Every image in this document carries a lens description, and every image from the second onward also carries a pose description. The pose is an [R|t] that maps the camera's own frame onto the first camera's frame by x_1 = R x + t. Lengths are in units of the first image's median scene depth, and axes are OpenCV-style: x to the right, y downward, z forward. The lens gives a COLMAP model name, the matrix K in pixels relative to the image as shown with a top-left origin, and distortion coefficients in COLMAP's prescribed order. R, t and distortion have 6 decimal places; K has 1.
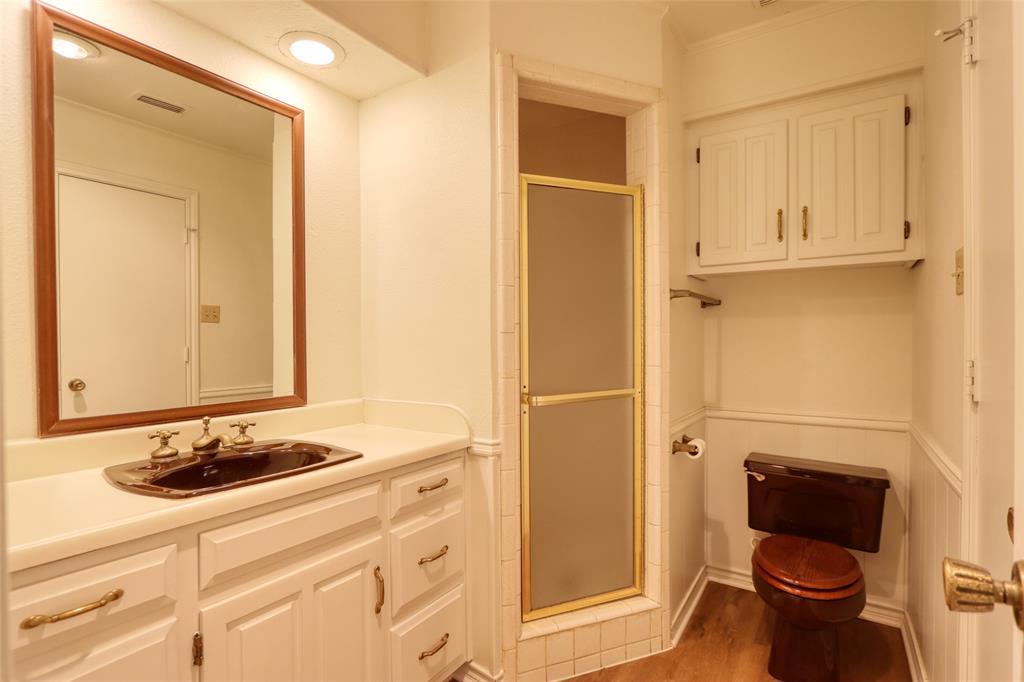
lens RADIAL K [[496.2, 0, 515.9], [0, 496.2, 349.6], [0, 0, 1]] dist [-0.016256, 0.002471]
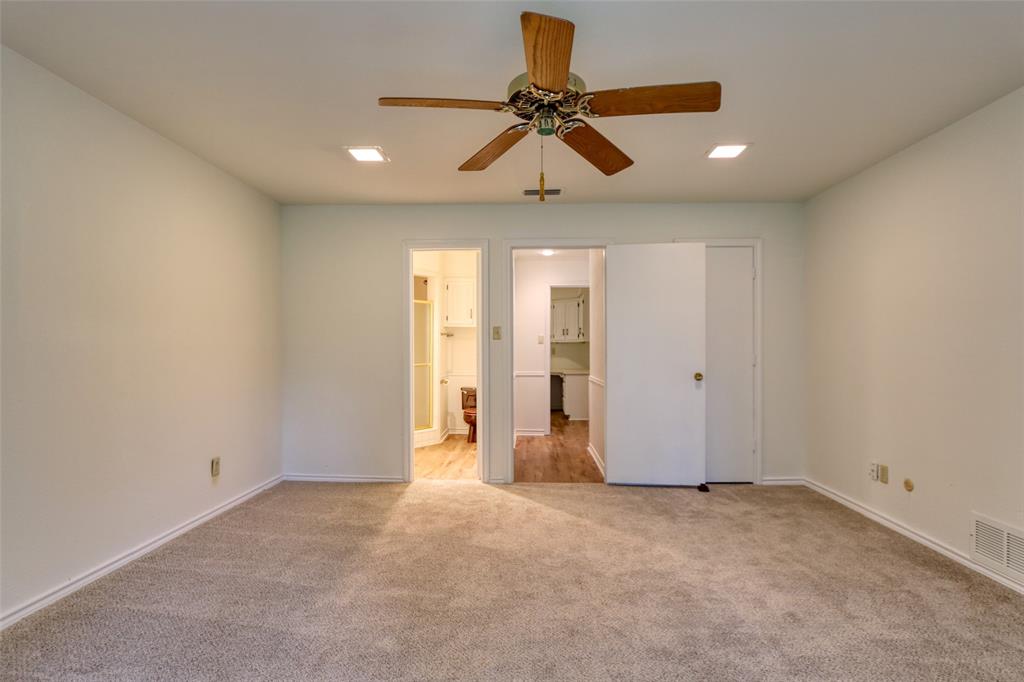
lens RADIAL K [[496.2, 0, 515.9], [0, 496.2, 349.6], [0, 0, 1]] dist [-0.016256, 0.002471]
pose [[0.855092, 0.008023, 0.518413, -0.860717], [-0.003842, 0.999951, -0.009137, 0.013072], [-0.518461, 0.005821, 0.855081, -1.849403]]
